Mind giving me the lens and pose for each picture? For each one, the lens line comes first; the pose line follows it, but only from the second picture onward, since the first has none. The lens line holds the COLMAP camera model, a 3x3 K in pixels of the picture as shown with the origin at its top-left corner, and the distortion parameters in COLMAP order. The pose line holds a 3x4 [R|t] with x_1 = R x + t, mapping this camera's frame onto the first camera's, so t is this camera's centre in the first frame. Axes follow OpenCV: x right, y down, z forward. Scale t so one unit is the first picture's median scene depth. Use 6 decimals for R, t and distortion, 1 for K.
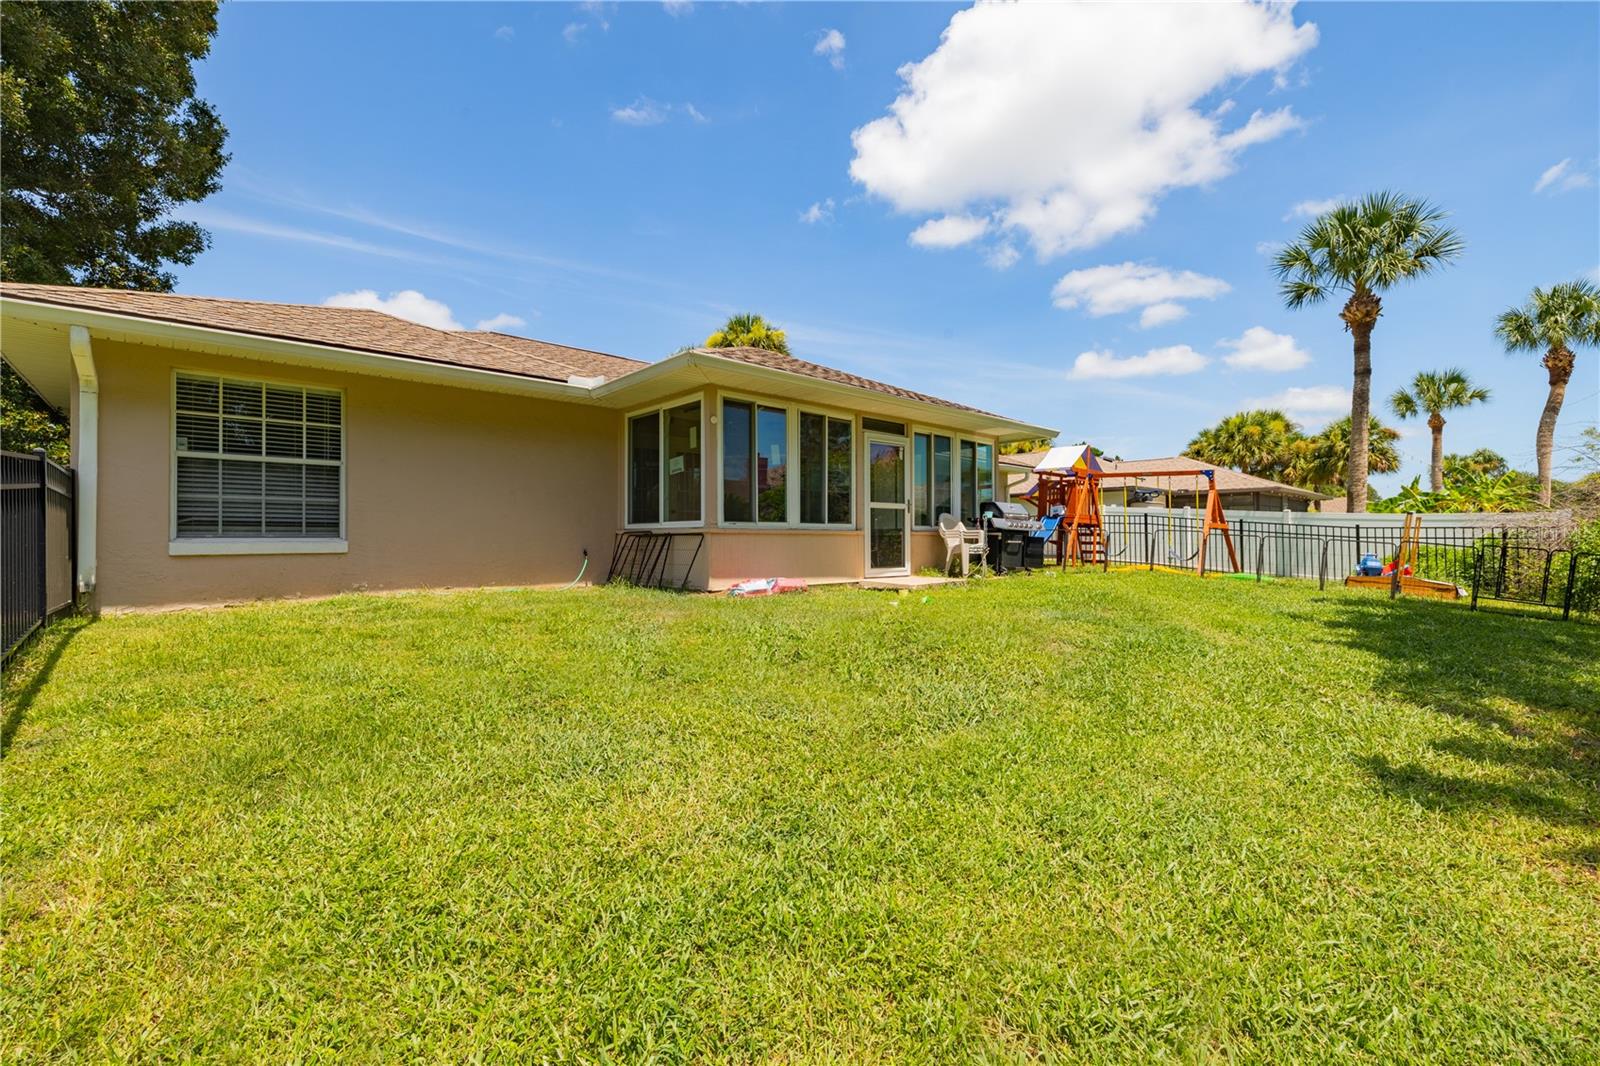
lens RADIAL K [[684.3, 0, 796.5], [0, 684.3, 530.1], [0, 0, 1]] dist [-0.000145, 0.000404]
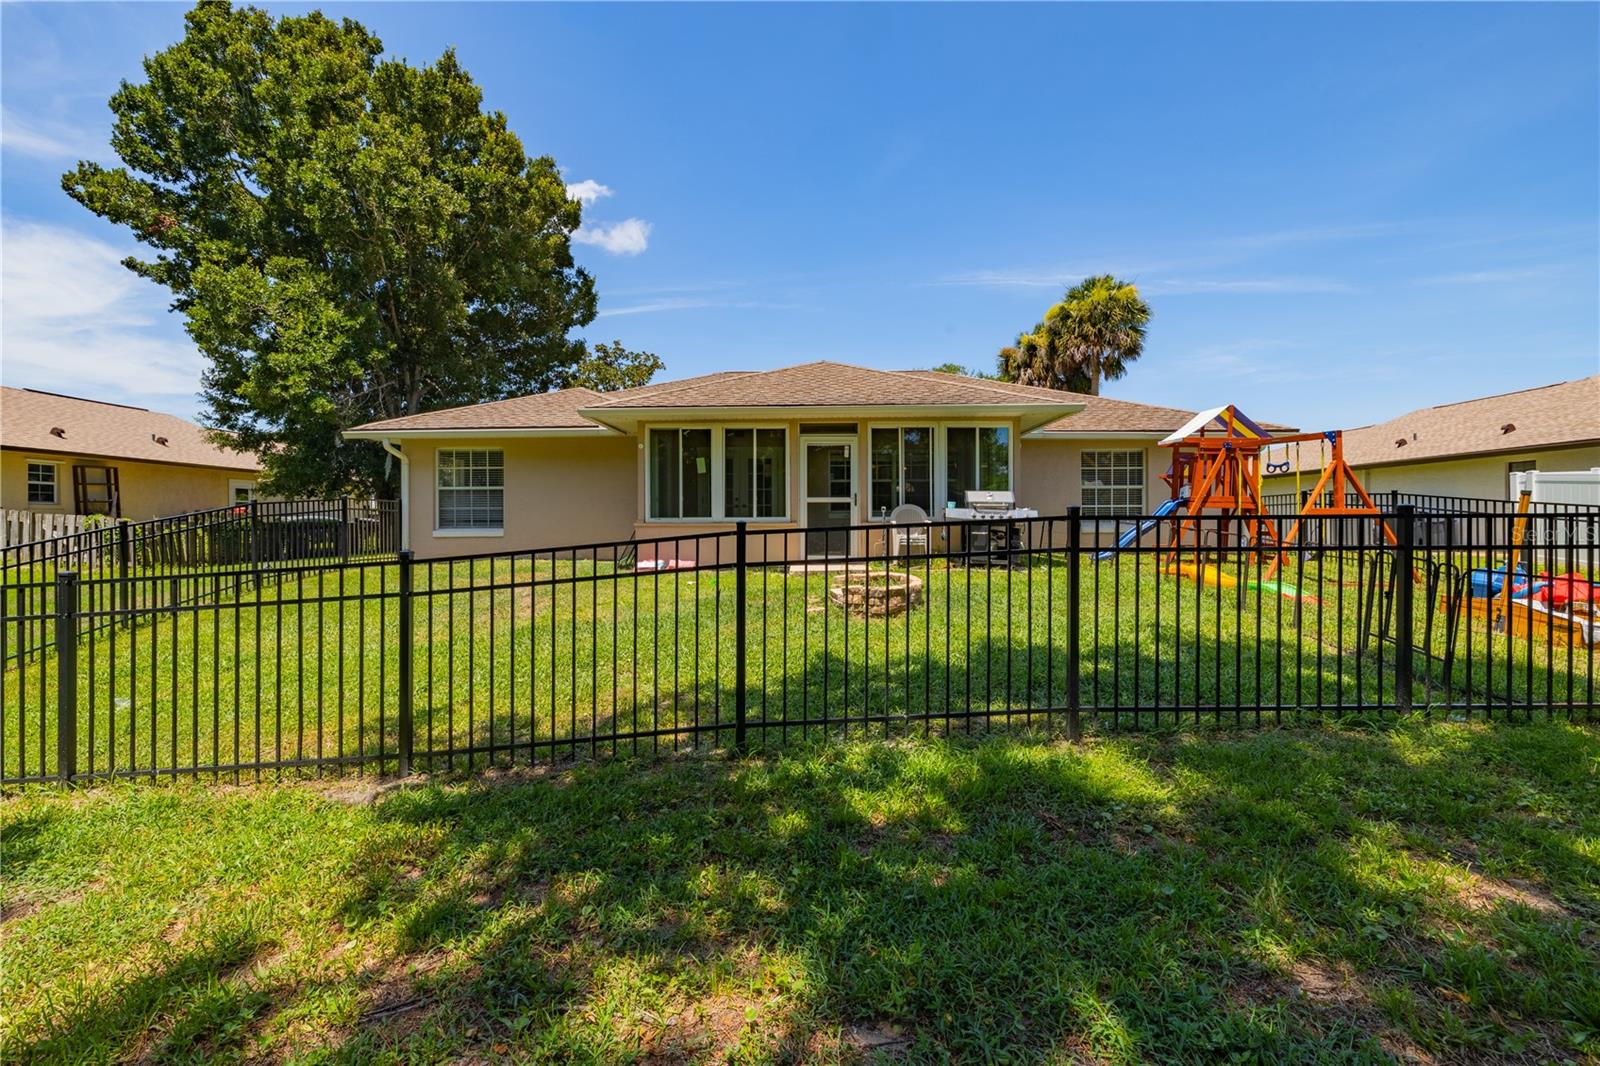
lens RADIAL K [[684.3, 0, 796.5], [0, 684.3, 530.1], [0, 0, 1]] dist [-0.000145, 0.000404]
pose [[0.726393, 0.008669, -0.687225, 0.915695], [0.012047, 0.999606, 0.025343, -0.016490], [0.687174, -0.026688, 0.726003, 0.163699]]
